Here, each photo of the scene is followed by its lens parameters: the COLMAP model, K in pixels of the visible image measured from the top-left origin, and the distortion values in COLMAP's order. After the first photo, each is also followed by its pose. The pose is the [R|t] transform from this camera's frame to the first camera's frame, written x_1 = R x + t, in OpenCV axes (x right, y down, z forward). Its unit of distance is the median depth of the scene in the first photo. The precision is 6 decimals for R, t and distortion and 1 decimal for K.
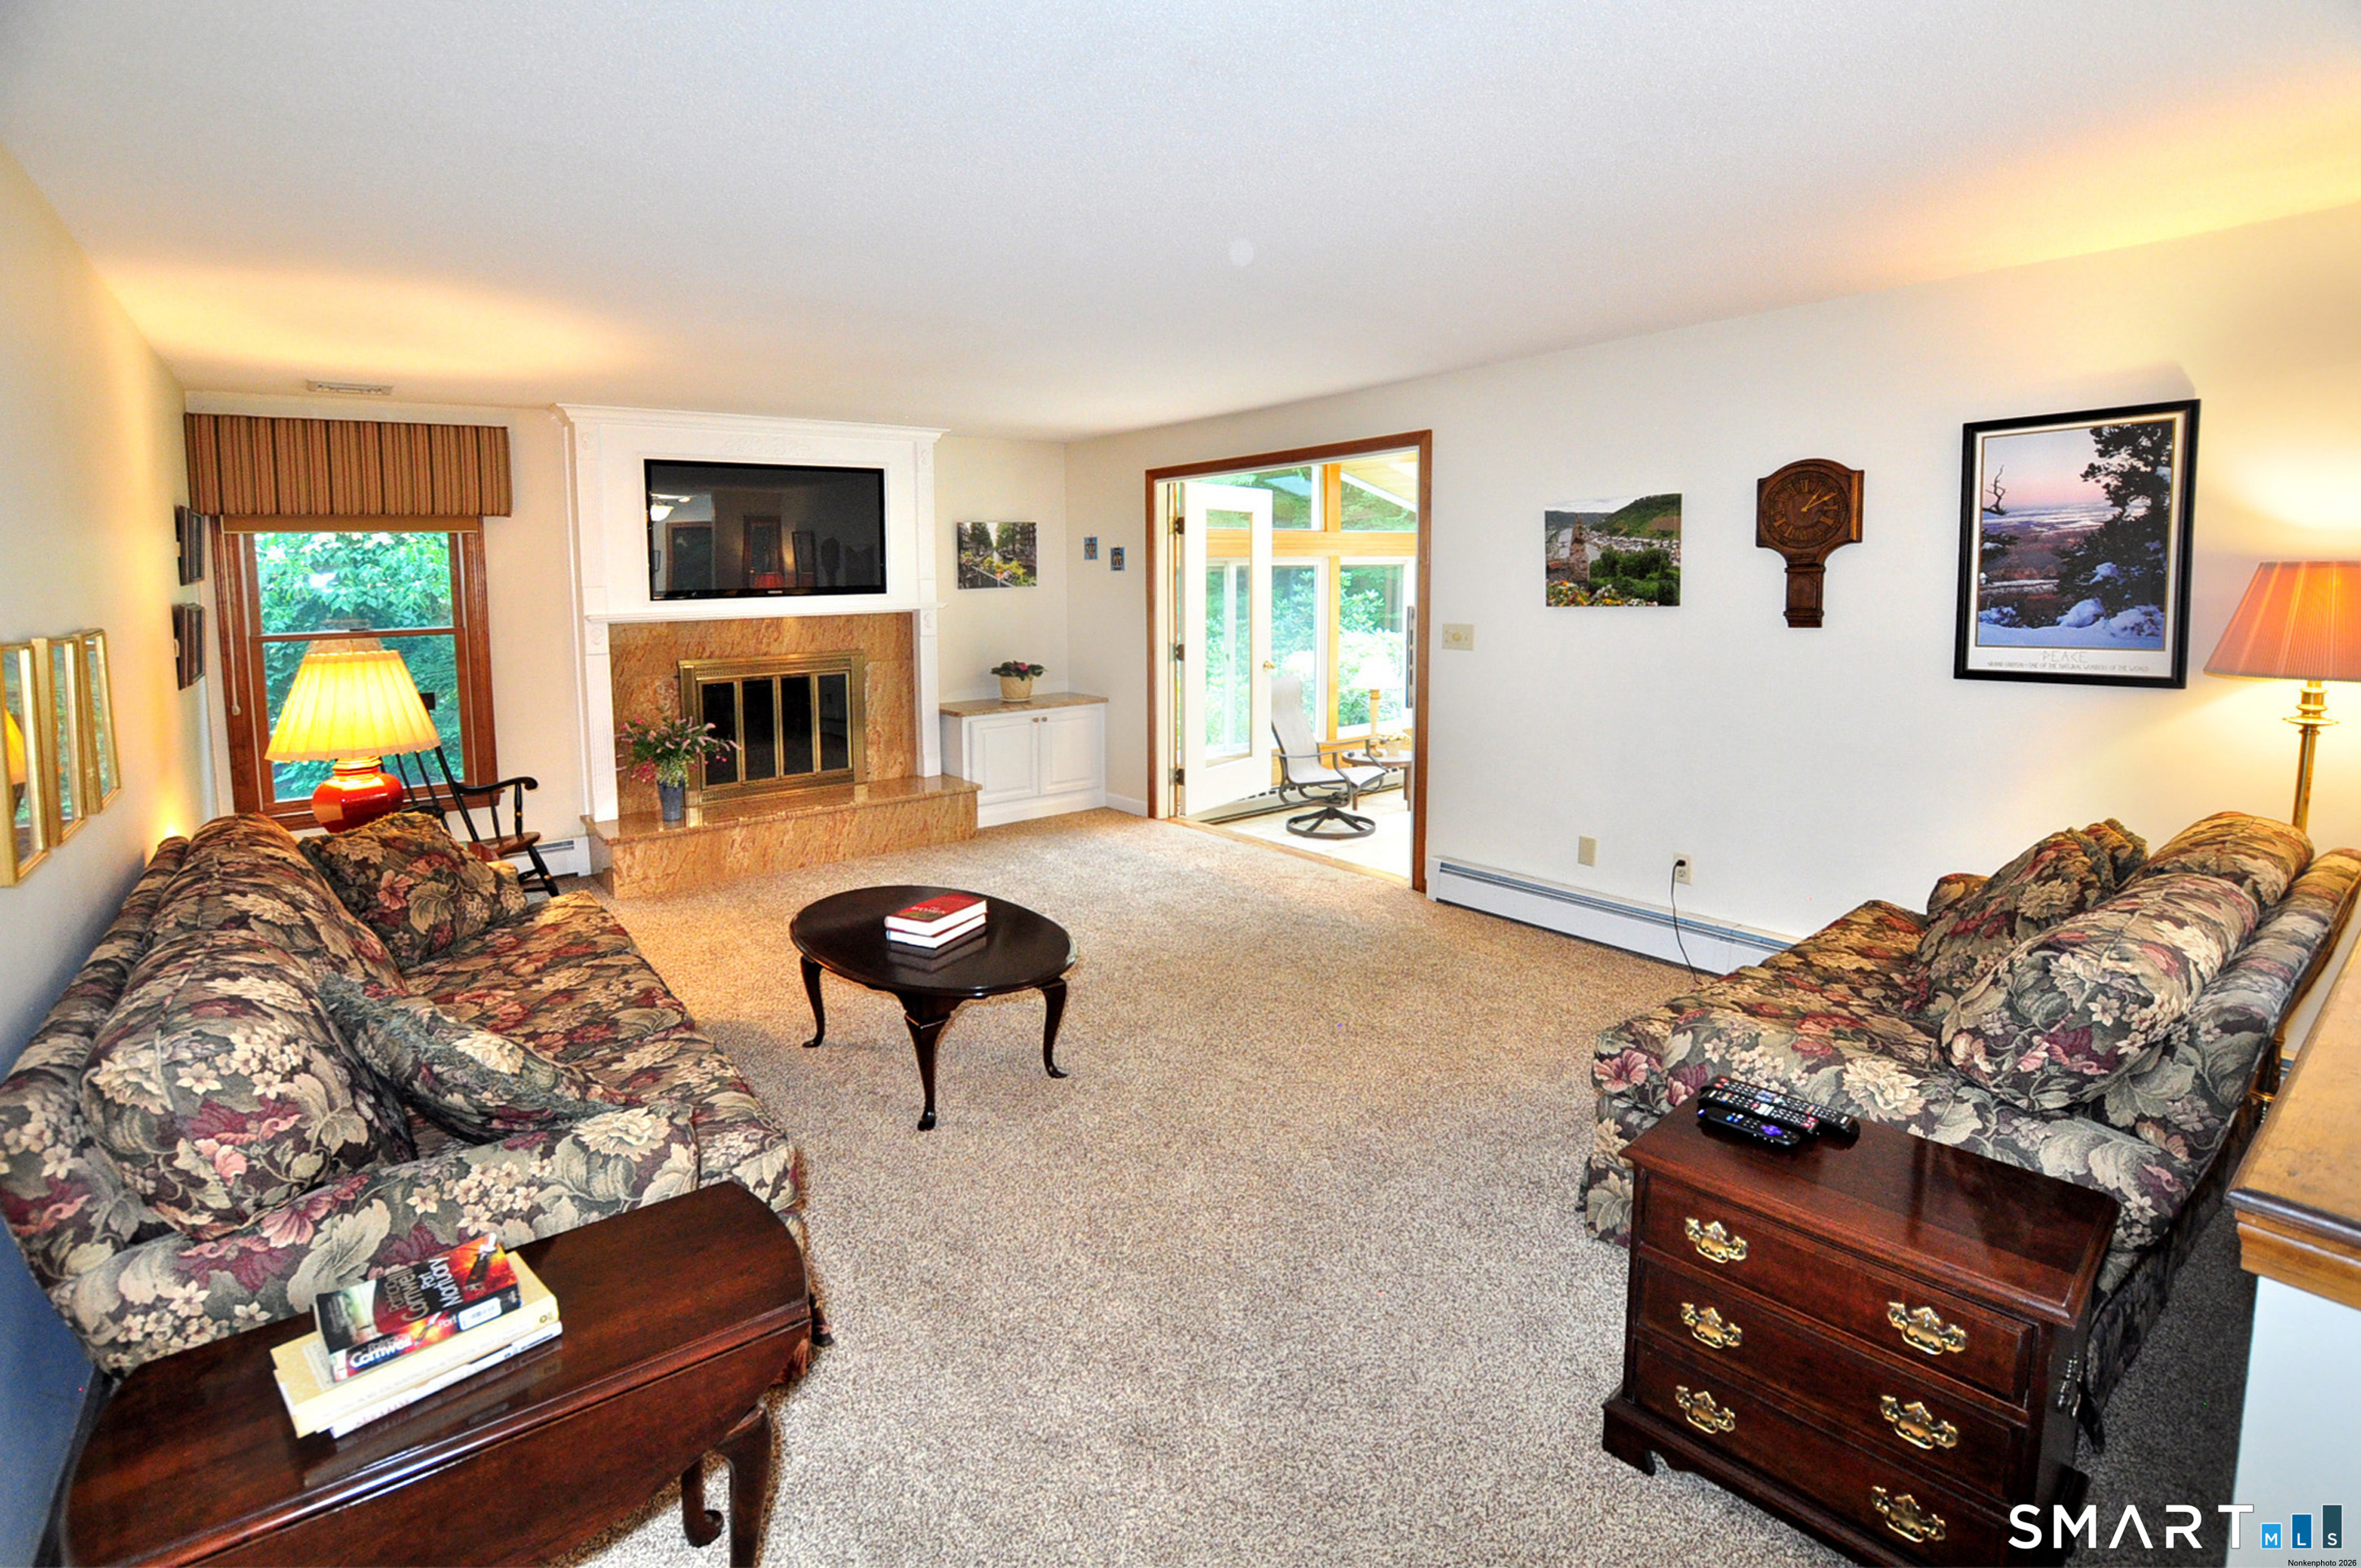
lens RADIAL K [[1085.8, 0, 1245.8], [0, 1085.8, 624.3], [0, 0, 1]] dist [-0.038184, 0.004649]
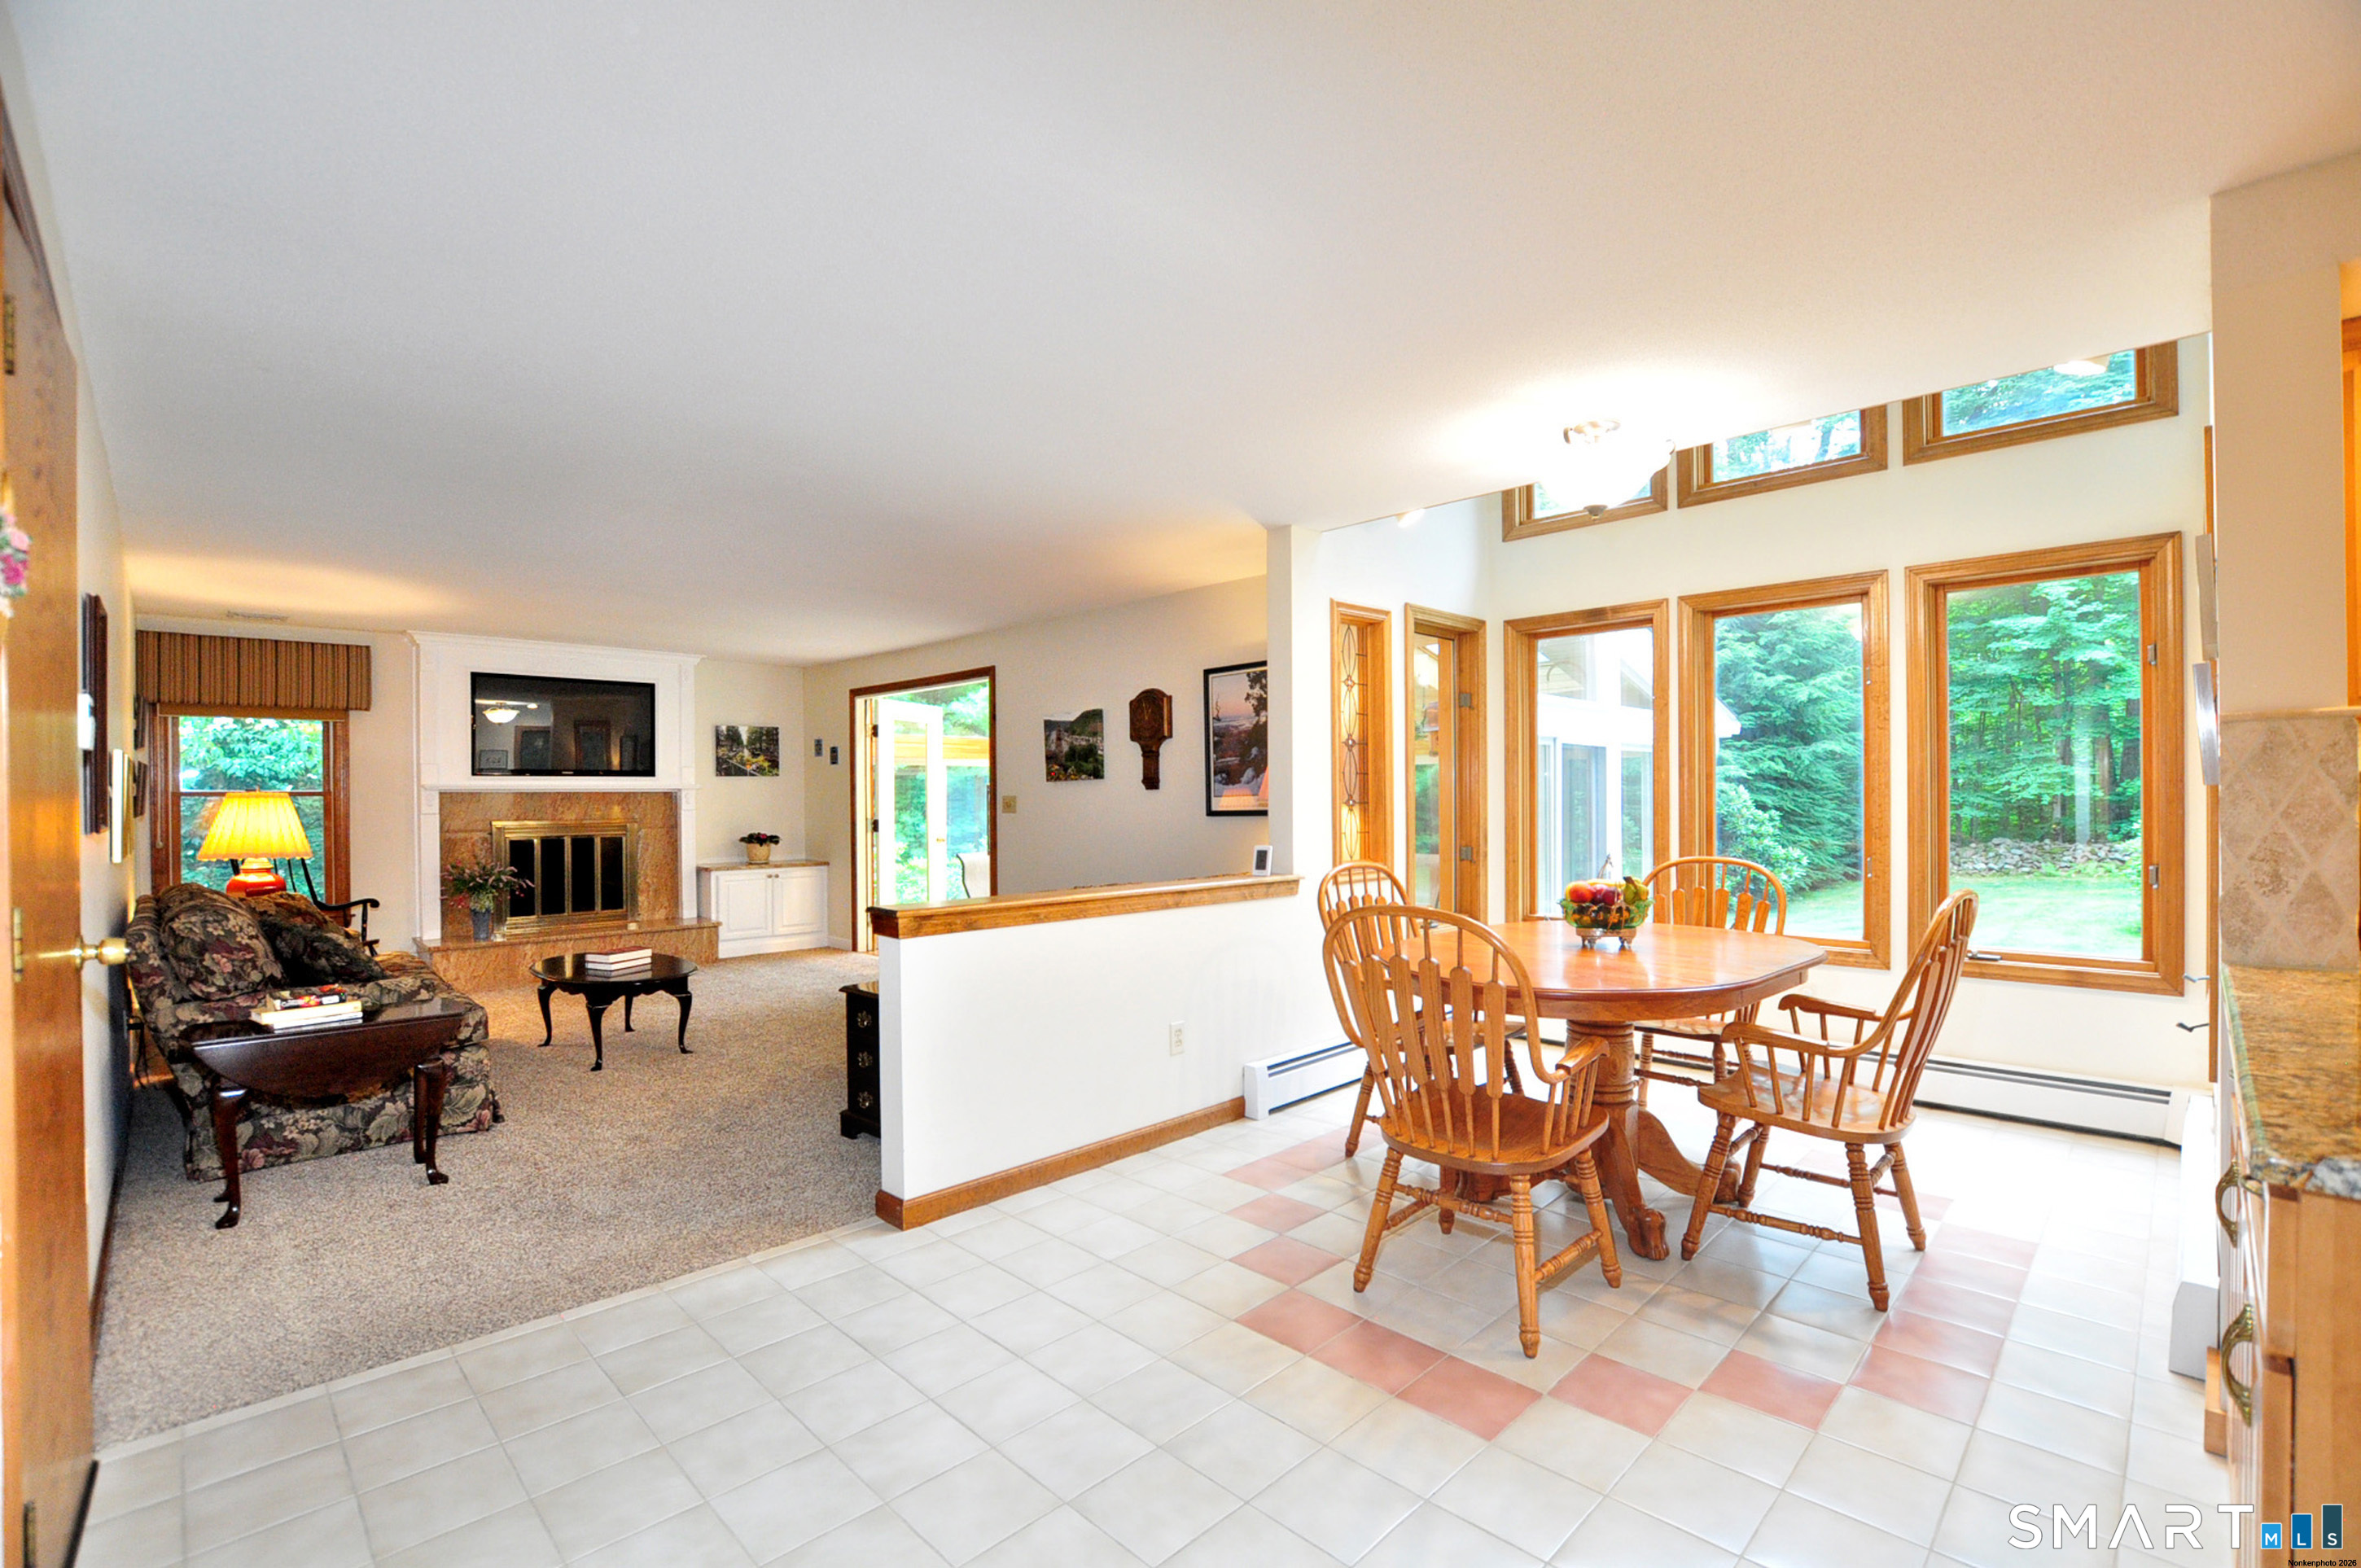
lens RADIAL K [[1085.8, 0, 1163.5], [0, 1085.8, 802.9], [0, 0, 1]] dist [-0.038184, 0.004649]
pose [[0.999153, 0.019629, 0.036170, 0.320475], [-0.018096, 0.998944, -0.042239, 0.062912], [-0.036961, 0.041548, 0.998453, -0.449452]]
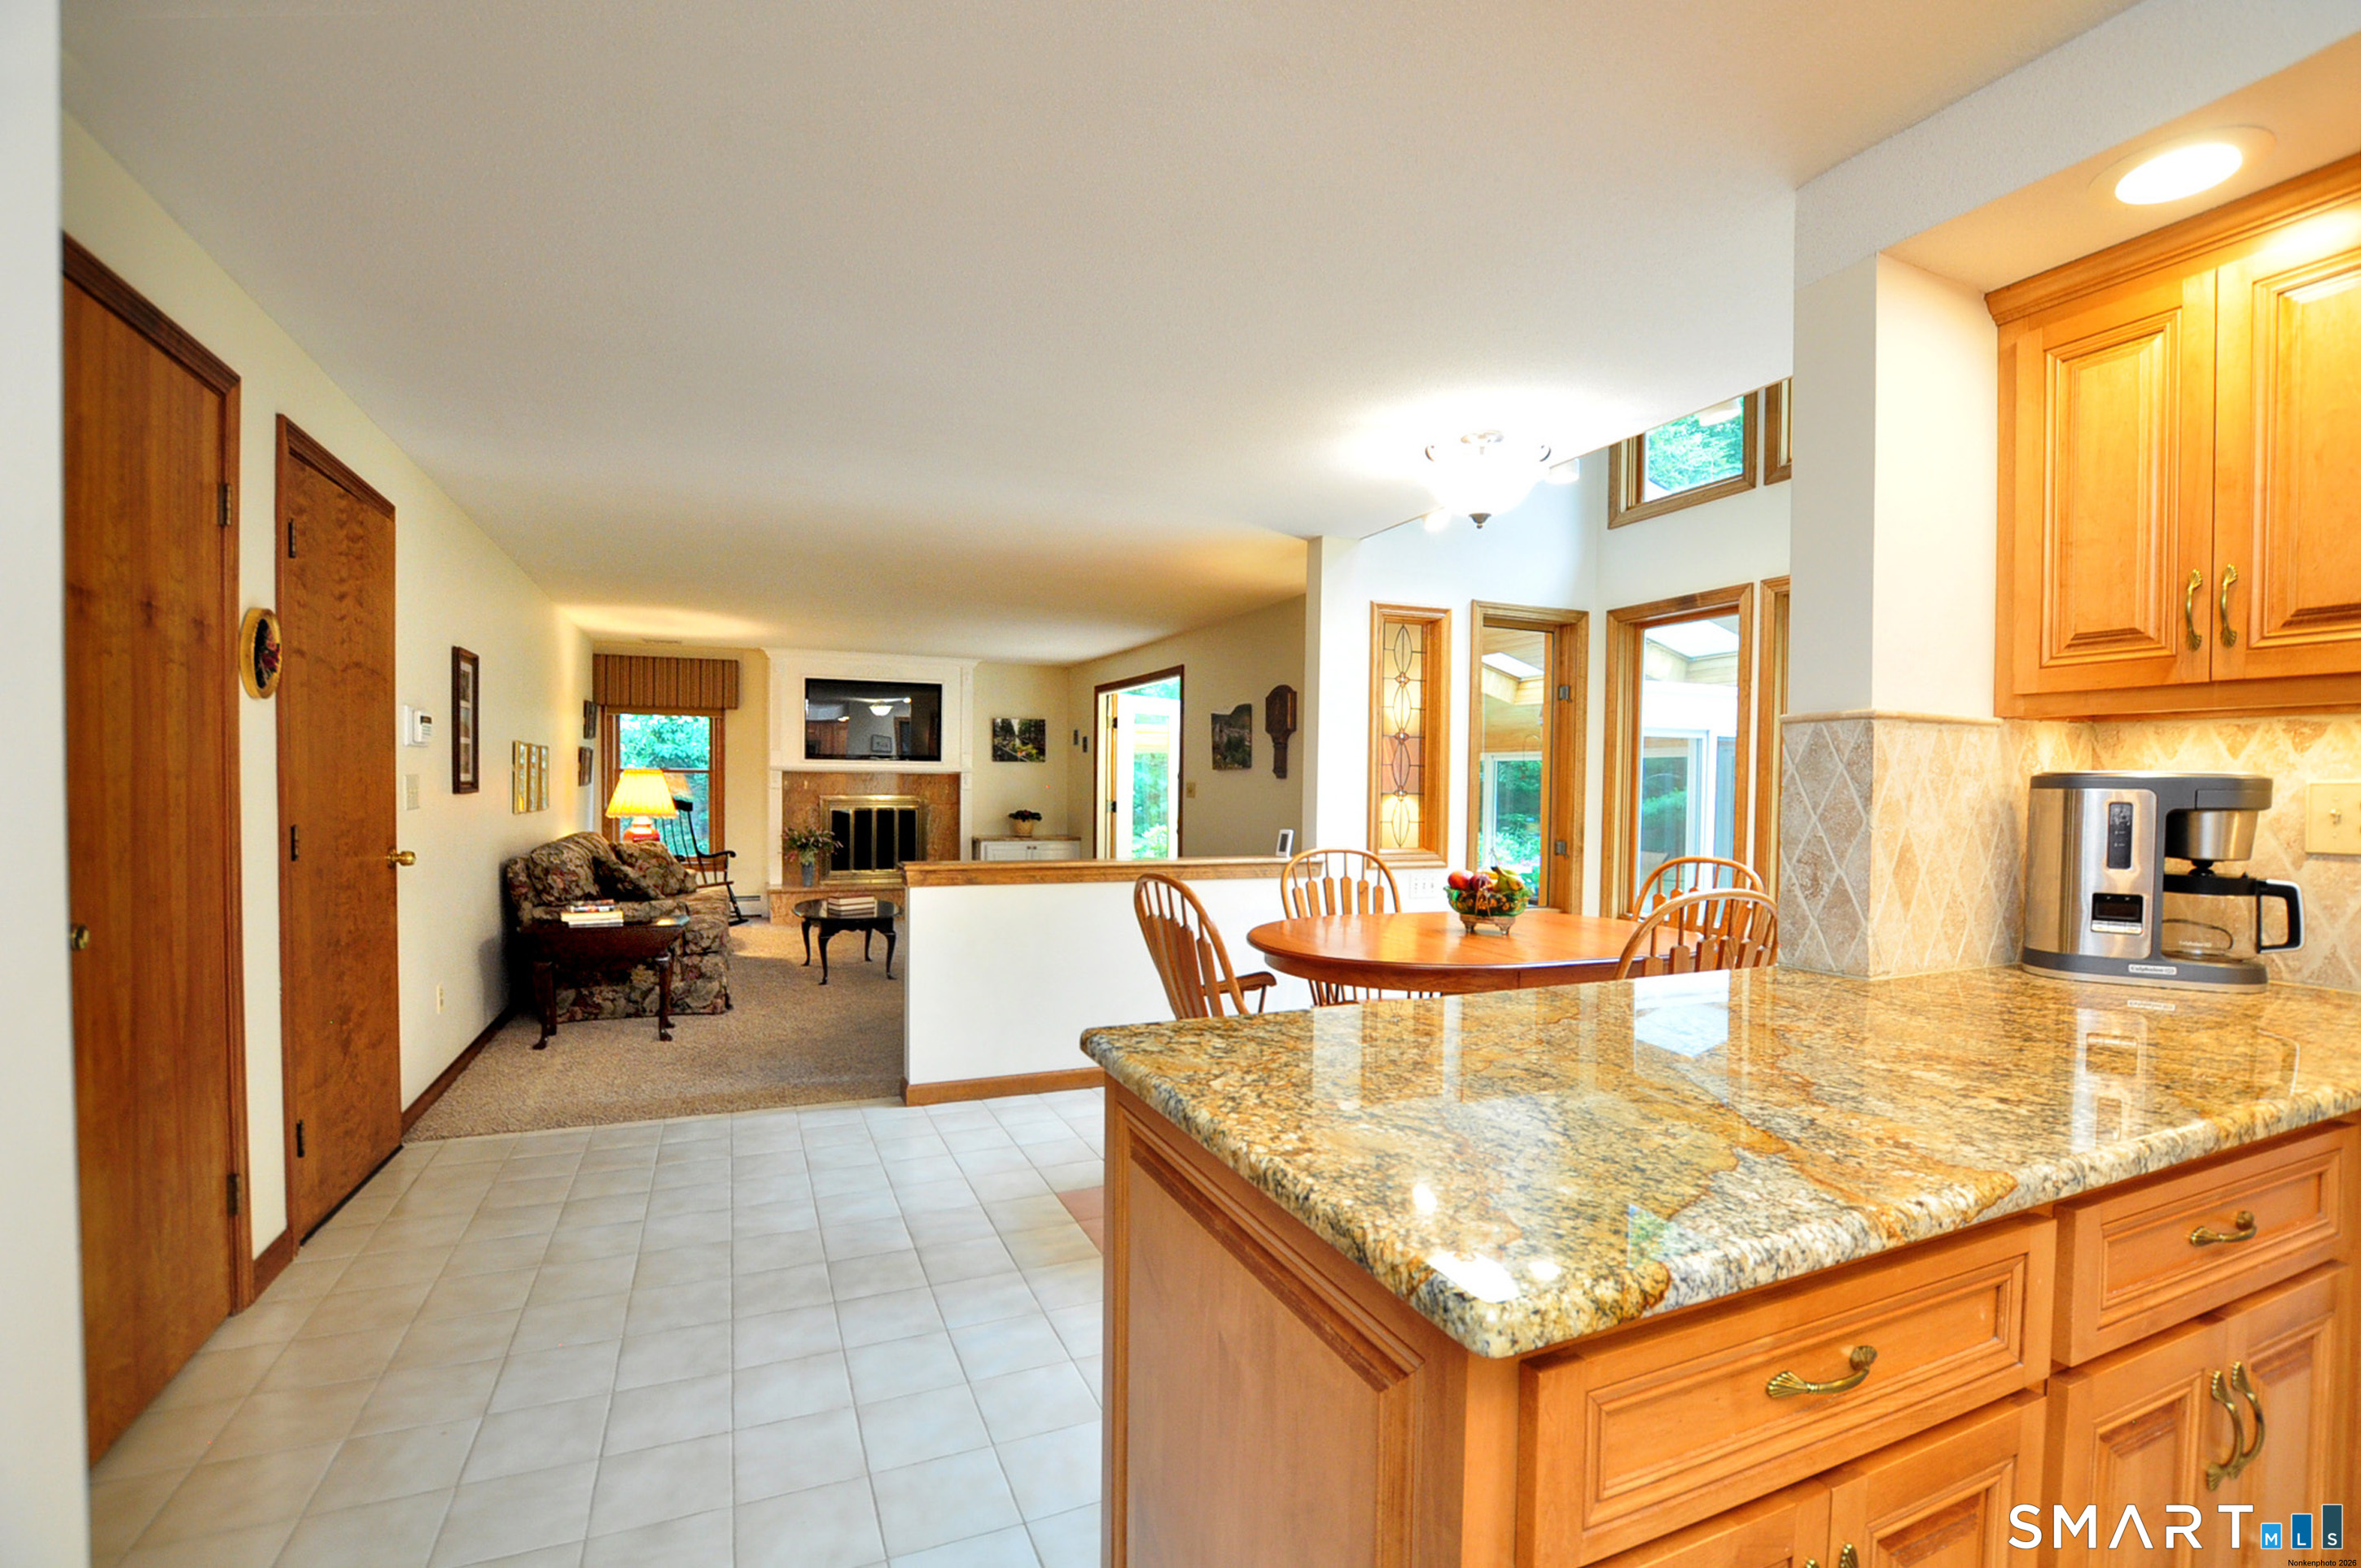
lens RADIAL K [[1085.8, 0, 1116.6], [0, 1085.8, 818.0], [0, 0, 1]] dist [-0.038184, 0.004649]
pose [[0.933323, 0.049844, -0.355561, 0.638467], [-0.054073, 0.998535, -0.001960, 0.058355], [0.354942, 0.021055, 0.934651, -0.537130]]
